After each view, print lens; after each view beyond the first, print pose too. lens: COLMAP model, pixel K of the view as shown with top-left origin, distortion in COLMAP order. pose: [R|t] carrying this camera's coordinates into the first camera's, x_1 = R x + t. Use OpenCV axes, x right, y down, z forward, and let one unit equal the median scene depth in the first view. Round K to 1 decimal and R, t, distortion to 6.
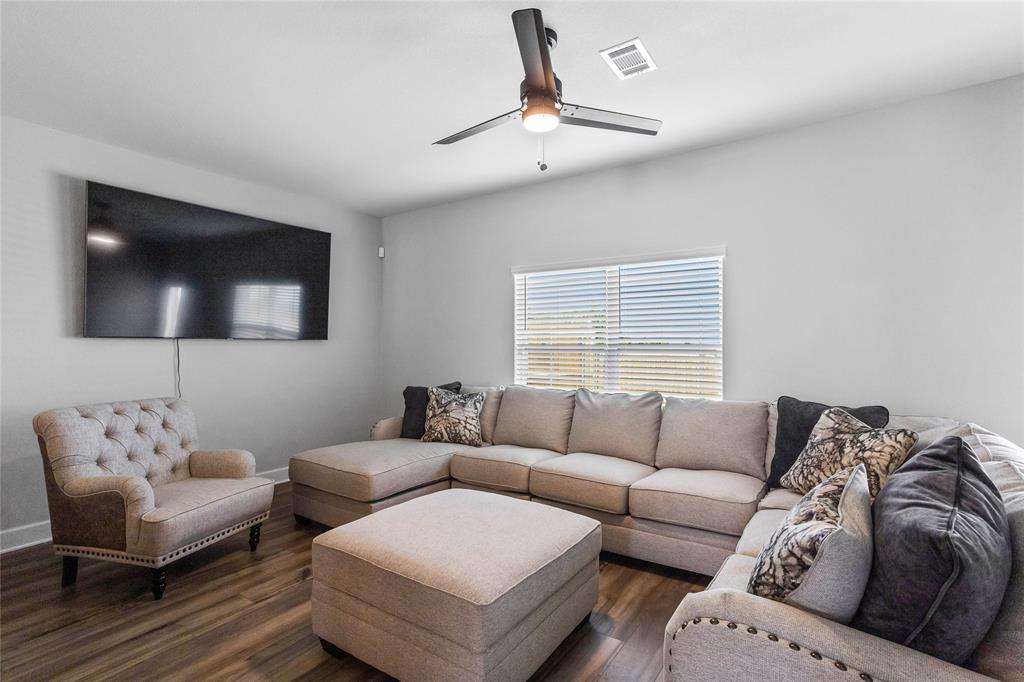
lens RADIAL K [[487.7, 0, 511.9], [0, 487.7, 336.4], [0, 0, 1]] dist [-0.026445, 0.032981]
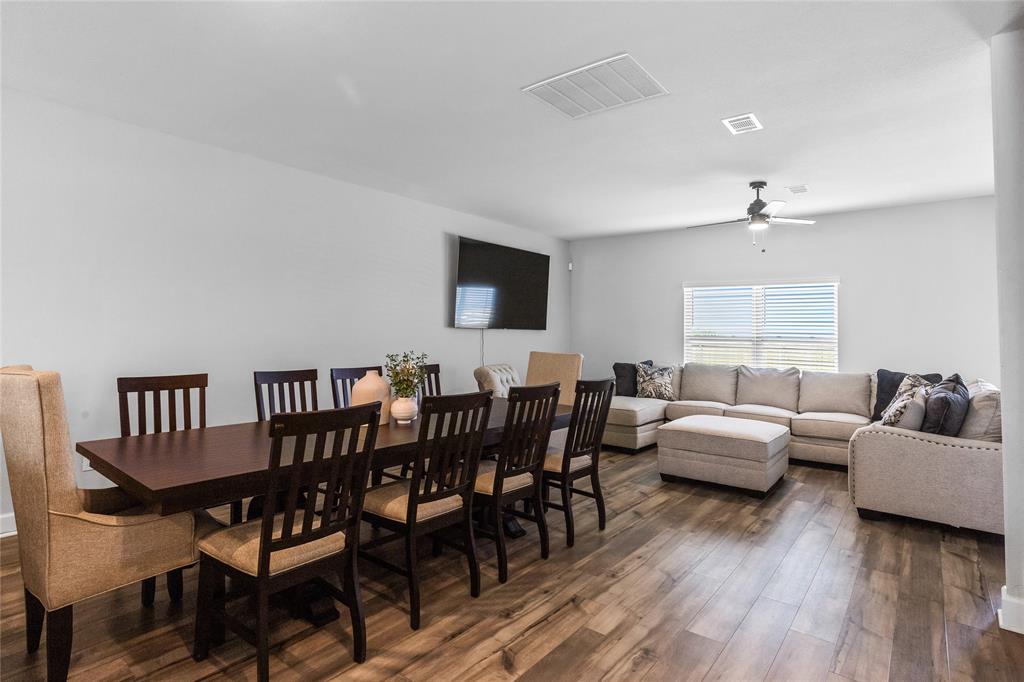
lens RADIAL K [[533.3, 0, 516.0], [0, 533.3, 307.3], [0, 0, 1]] dist [-0.031651, 0.032865]
pose [[0.998476, 0.015632, -0.052925, -0.560578], [-0.017269, 0.999382, -0.030627, -0.015347], [0.052414, 0.031494, 0.998129, -0.836232]]
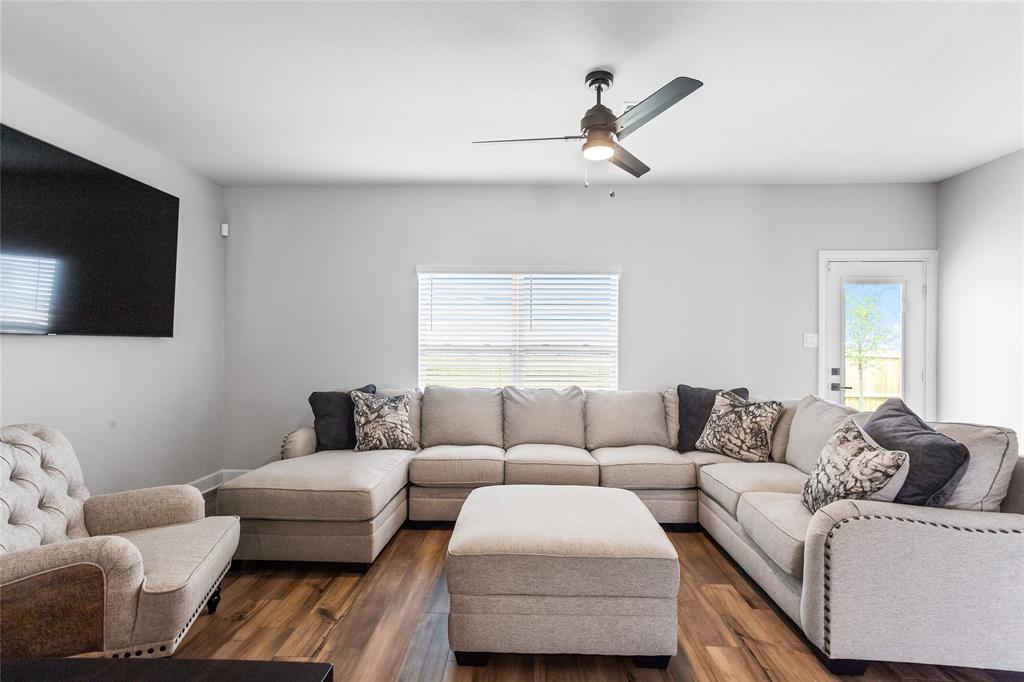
lens RADIAL K [[493.5, 0, 512.0], [0, 493.5, 341.0], [0, 0, 1]] dist [-0.025531, 0.034465]
pose [[0.840300, 0.010385, 0.542022, -0.507802], [-0.015883, 0.999859, 0.005467, 0.000977], [-0.541889, -0.013203, 0.840347, 0.086445]]
